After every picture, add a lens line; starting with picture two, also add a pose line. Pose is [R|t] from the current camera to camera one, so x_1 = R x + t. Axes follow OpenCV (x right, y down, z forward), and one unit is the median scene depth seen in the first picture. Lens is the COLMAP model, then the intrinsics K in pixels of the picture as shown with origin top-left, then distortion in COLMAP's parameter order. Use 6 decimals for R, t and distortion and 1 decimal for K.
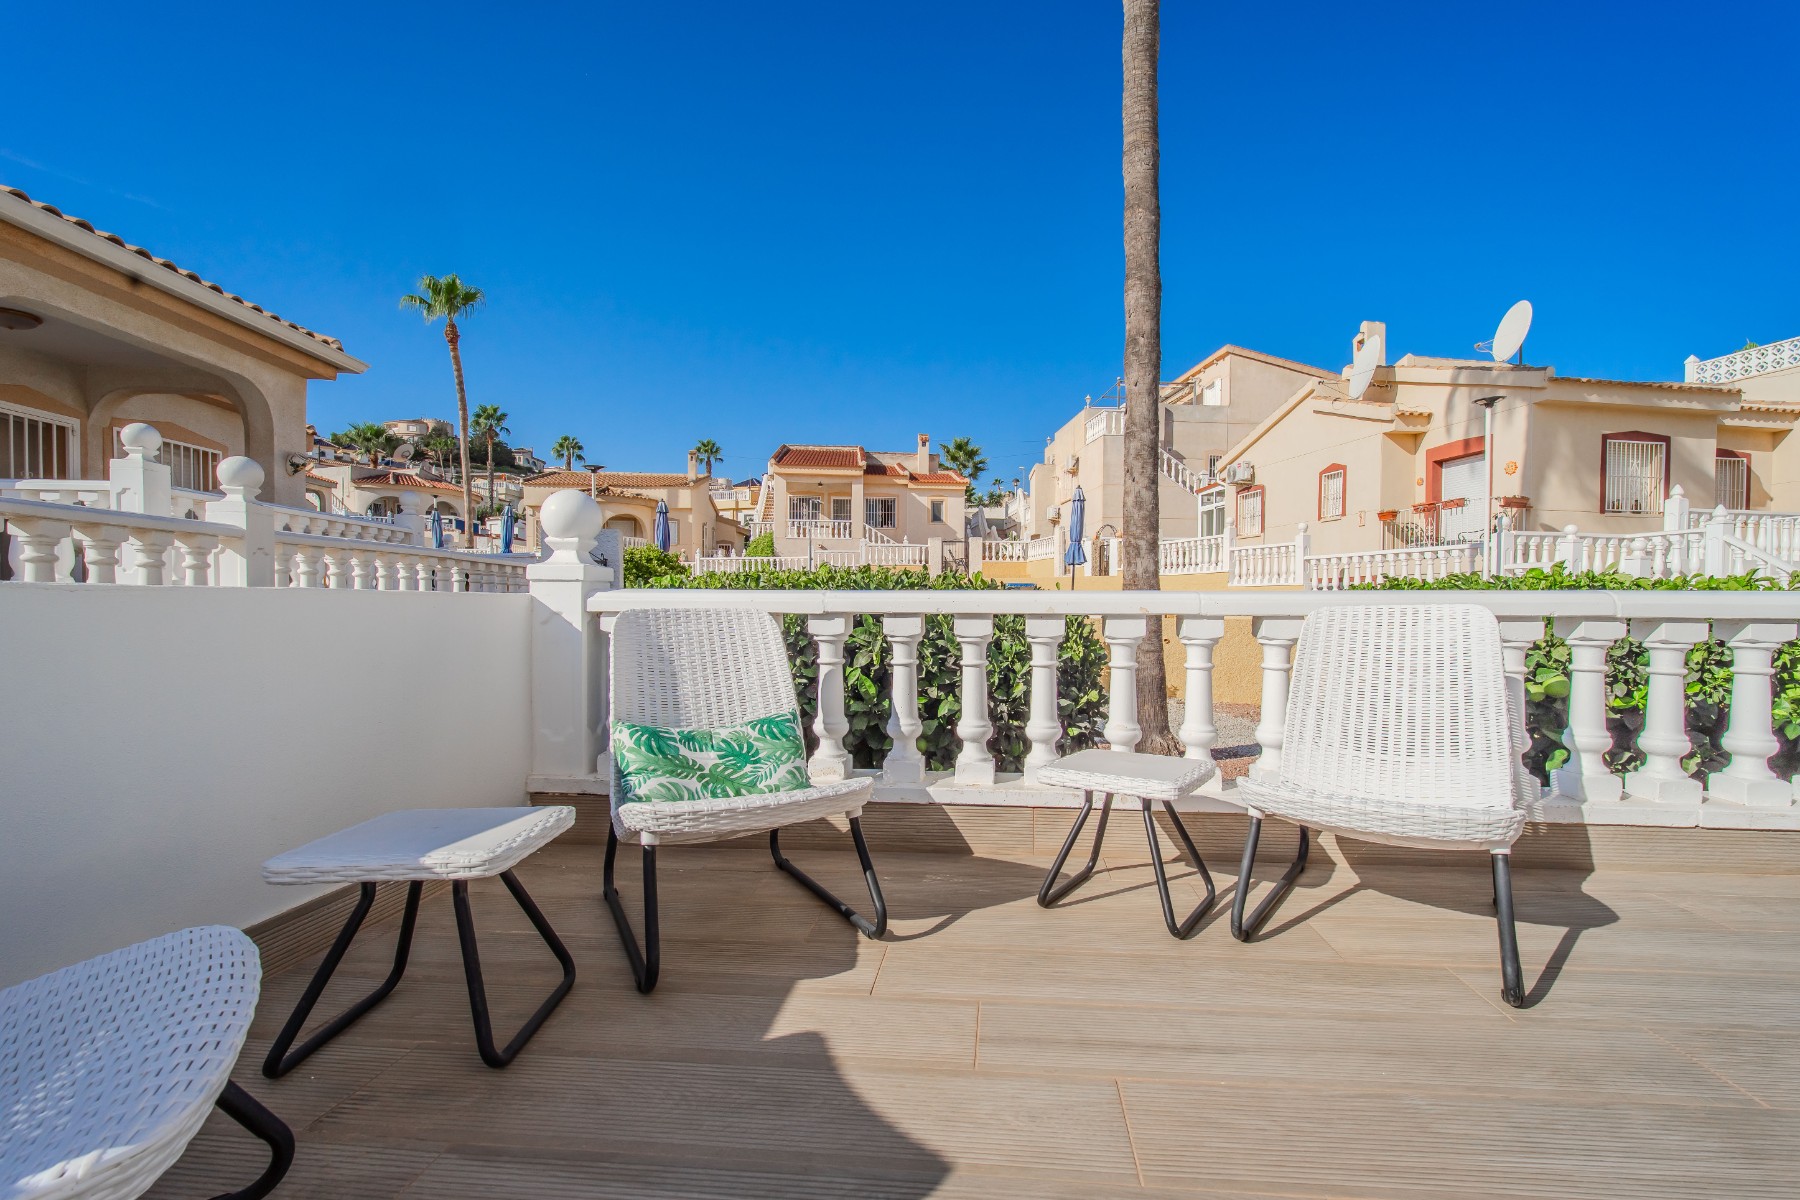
lens RADIAL K [[766.4, 0, 937.0], [0, 766.4, 621.0], [0, 0, 1]] dist [-0.002779, -0.000739]
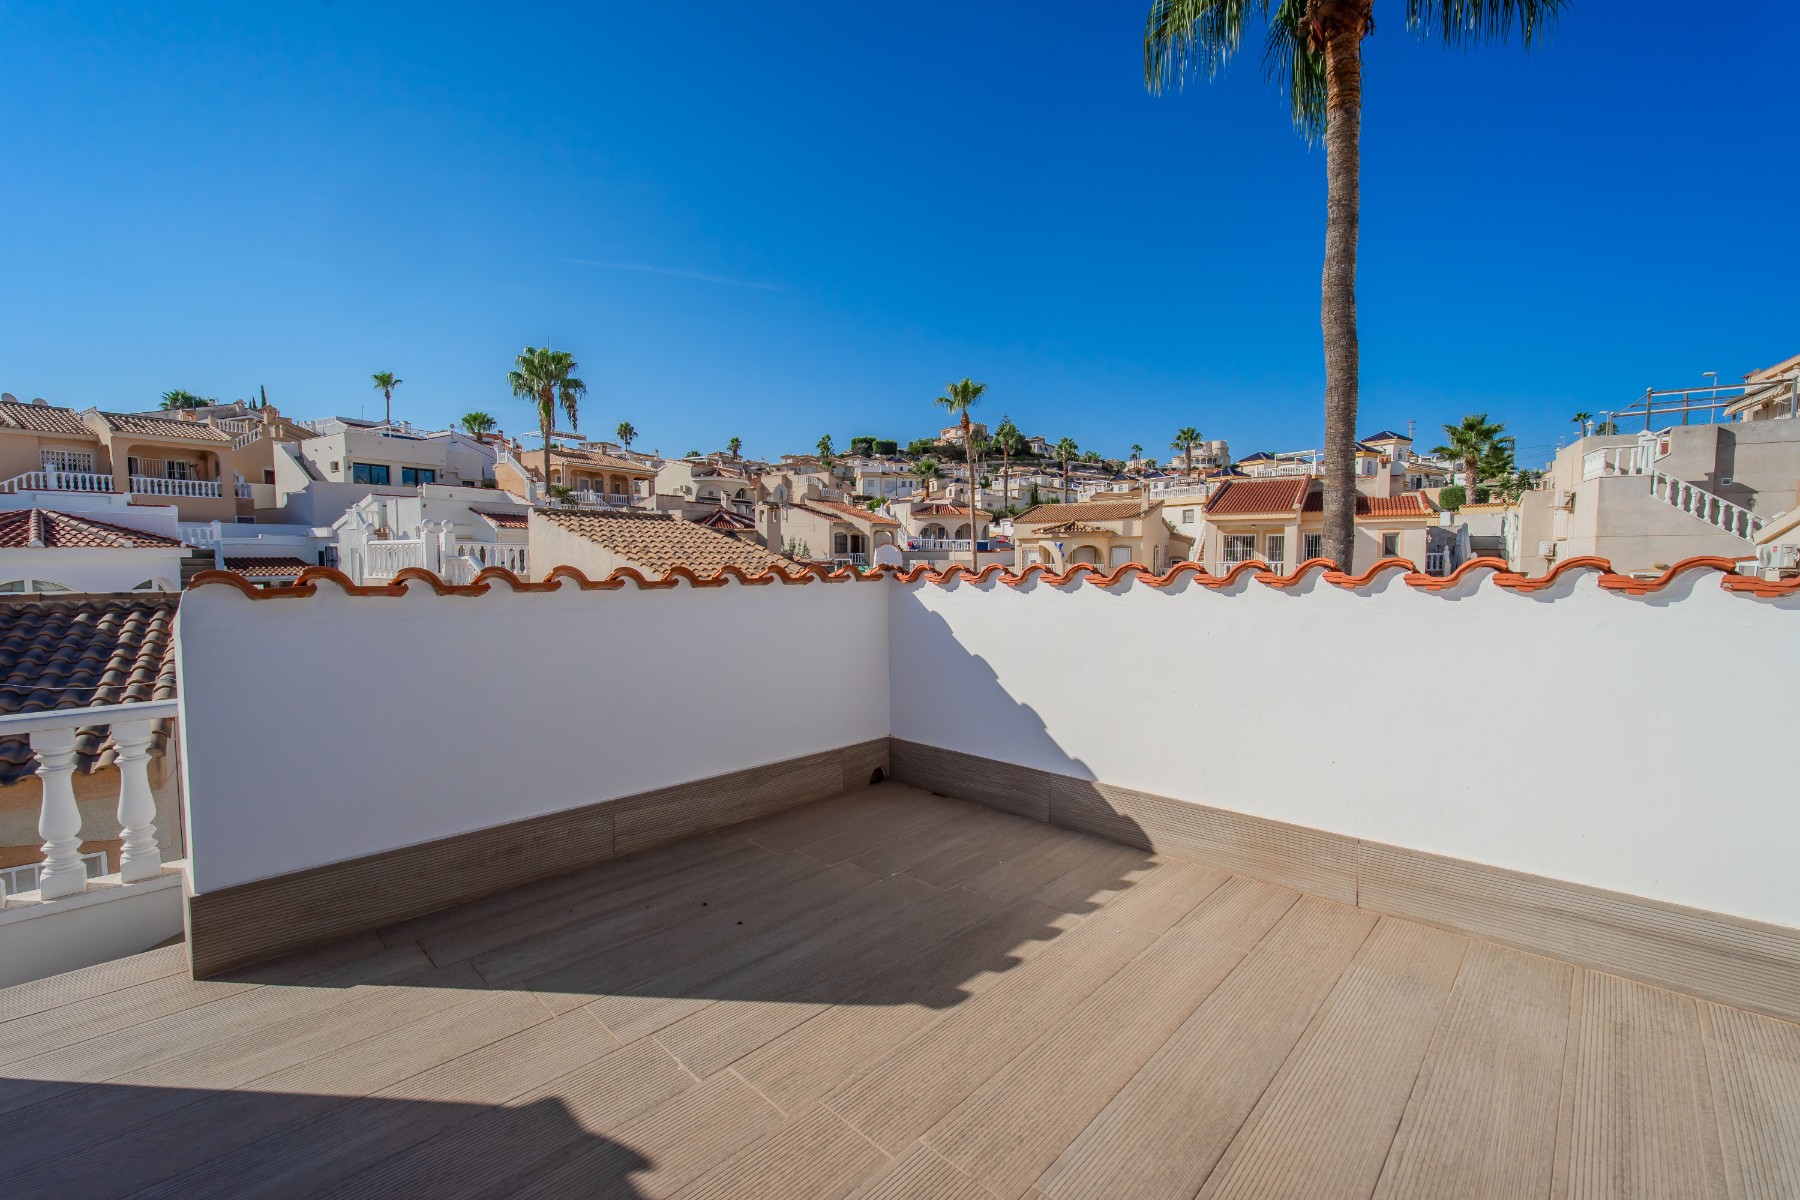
lens RADIAL K [[730.1, 0, 906.9], [0, 730.1, 603.5], [0, 0, 1]] dist [0.018911, -0.017619]
pose [[0.781546, 0.030670, -0.623093, 0.171411], [-0.009531, 0.999261, 0.037231, -0.169132], [0.623775, -0.023159, 0.781261, -0.139119]]
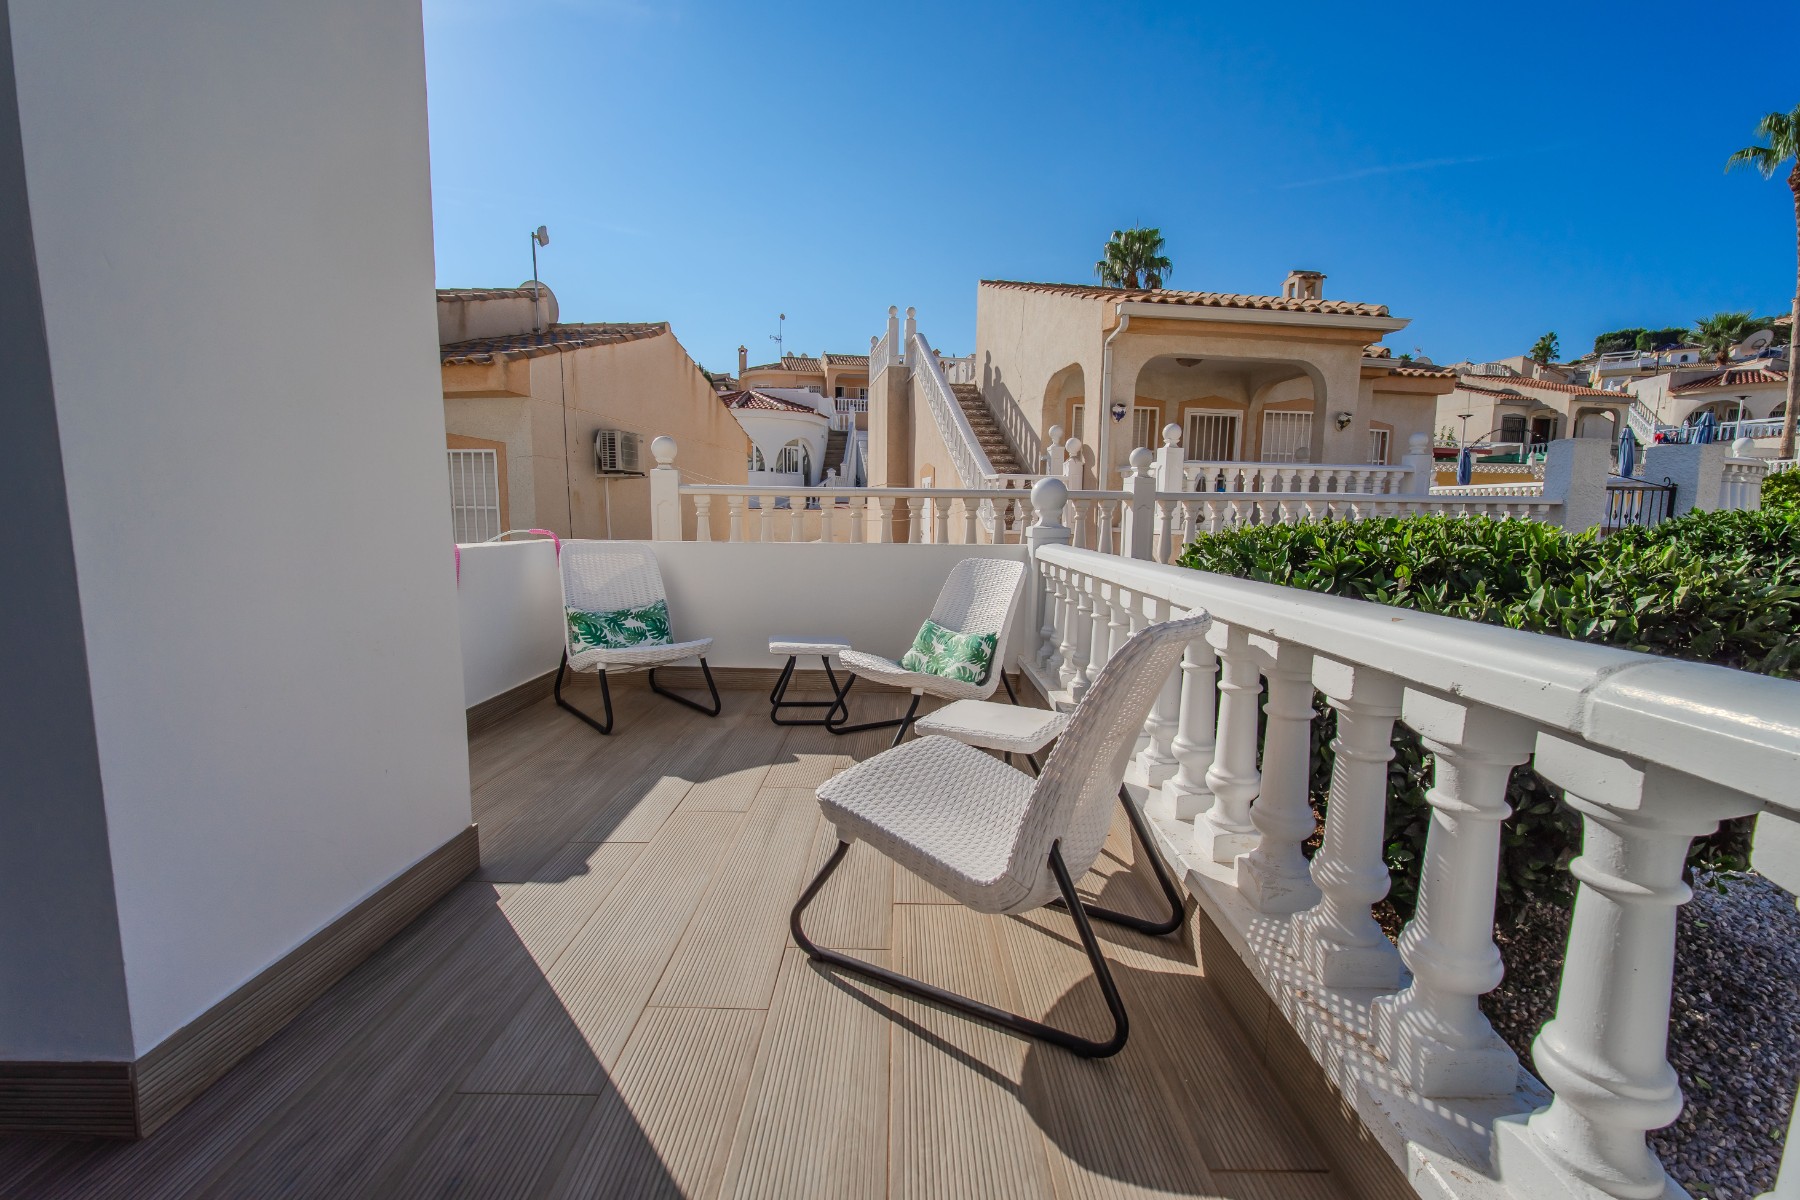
lens RADIAL K [[758.3, 0, 909.9], [0, 758.3, 601.6], [0, 0, 1]] dist [0.001079, 0.000284]
pose [[0.097893, 0.111452, -0.988936, 0.134754], [-0.033102, 0.993524, 0.108693, -0.010563], [0.994646, 0.022095, 0.100948, 0.075668]]
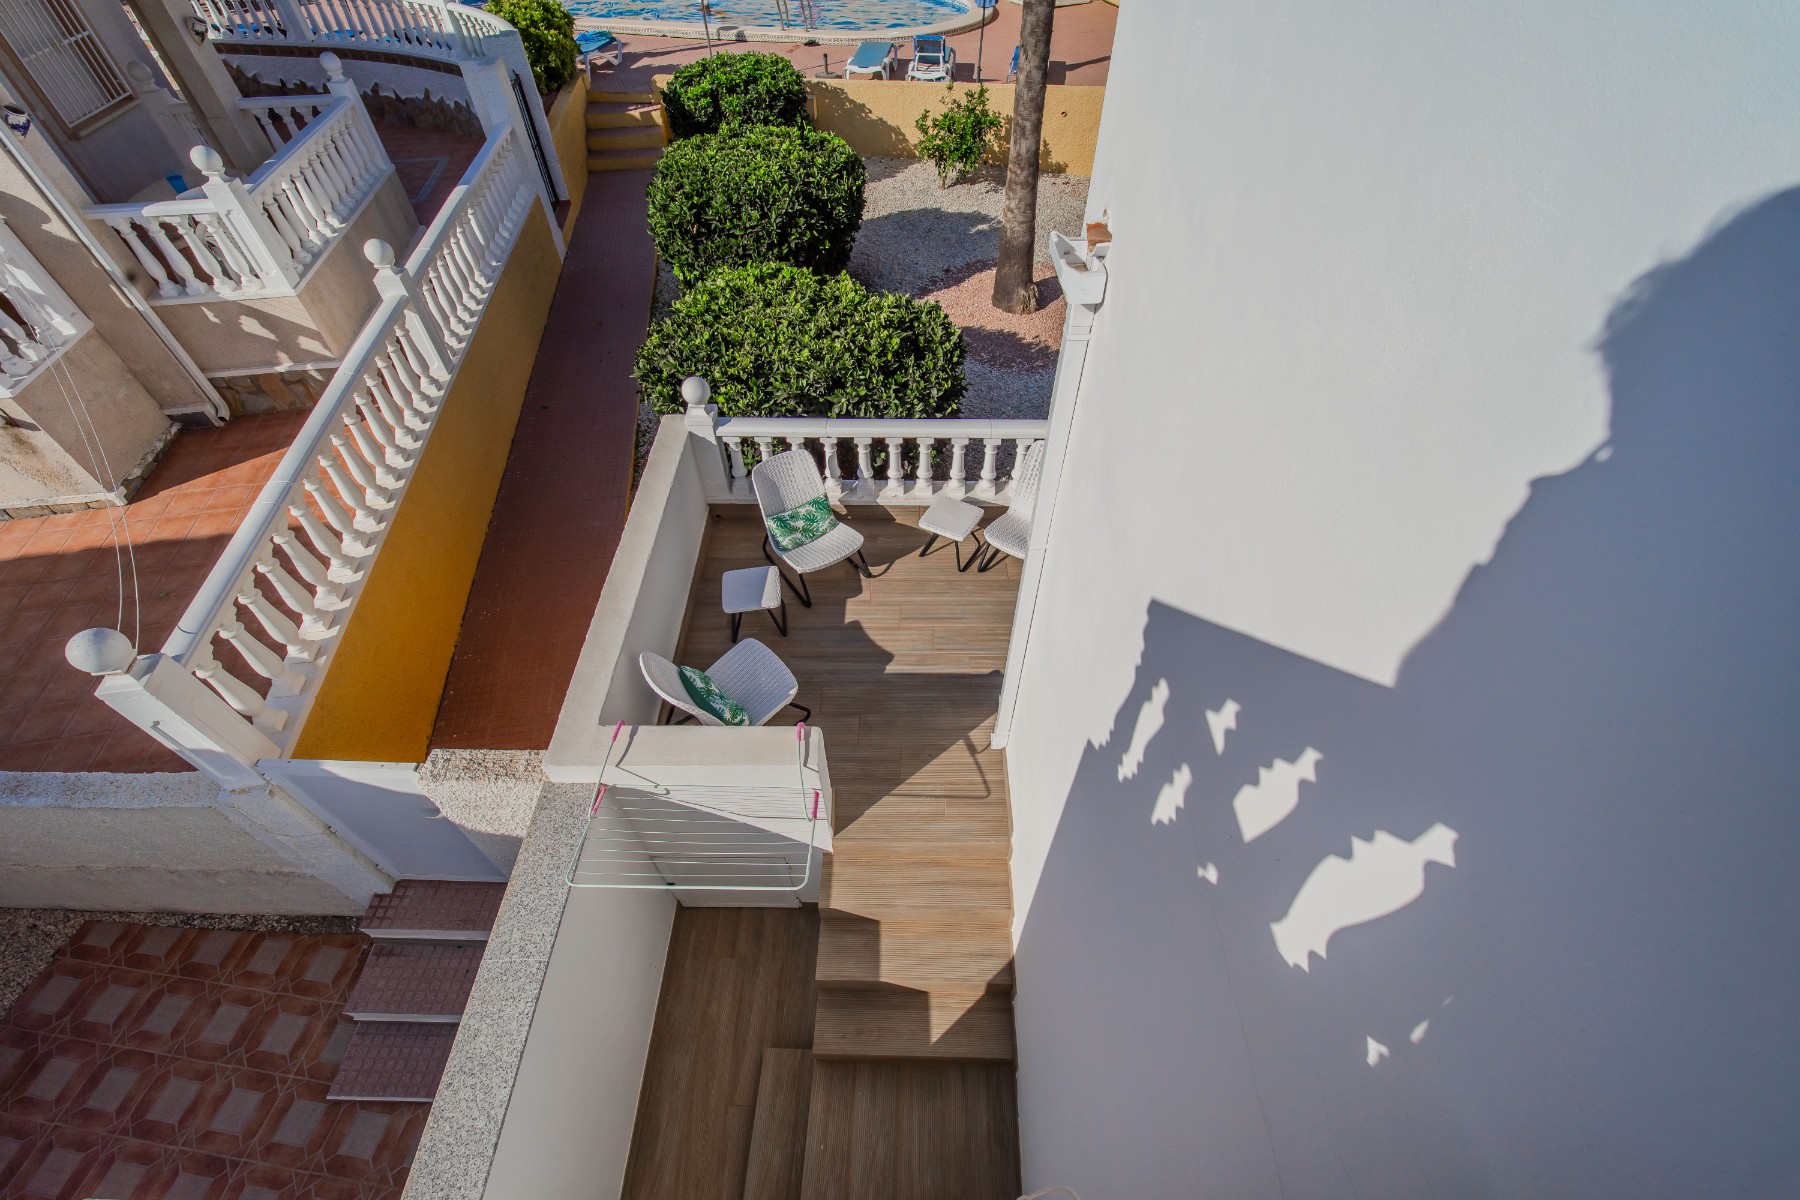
lens RADIAL K [[737.0, 0, 902.9], [0, 737.0, 607.0], [0, 0, 1]] dist [0.000946, -0.003366]
pose [[0.997050, -0.061484, 0.045955, -0.006914], [0.008280, 0.681333, 0.731927, -0.154249], [-0.076313, -0.729387, 0.679832, -0.104551]]
